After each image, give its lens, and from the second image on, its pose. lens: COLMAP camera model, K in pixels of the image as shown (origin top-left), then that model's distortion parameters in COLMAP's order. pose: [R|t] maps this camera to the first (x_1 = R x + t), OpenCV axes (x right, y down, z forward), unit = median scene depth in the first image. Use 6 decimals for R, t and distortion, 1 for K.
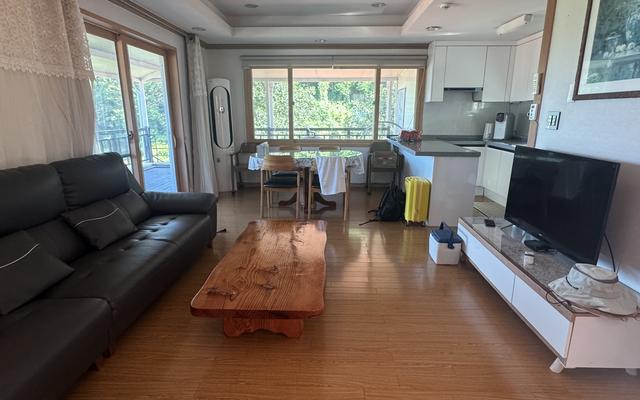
lens RADIAL K [[337.7, 0, 320.1], [0, 337.7, 198.8], [0, 0, 1]] dist [0.000499, -0.000042]
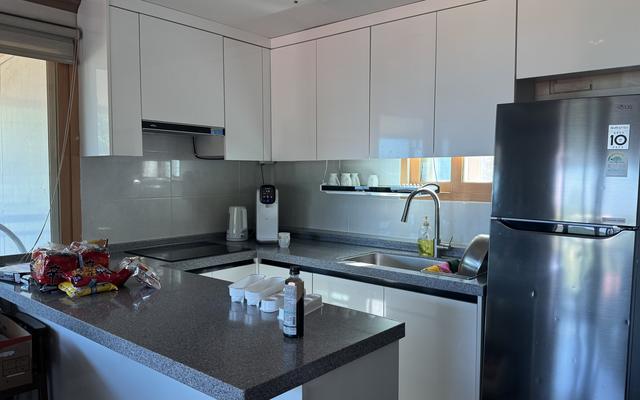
lens RADIAL K [[498.1, 0, 319.9], [0, 498.1, 202.7], [0, 0, 1]] dist [0.003962, 0.000914]
pose [[0.600513, -0.047673, 0.798192, 0.043093], [0.186944, 0.978927, -0.082178, -0.156077], [-0.777455, 0.198566, 0.596771, 0.527824]]
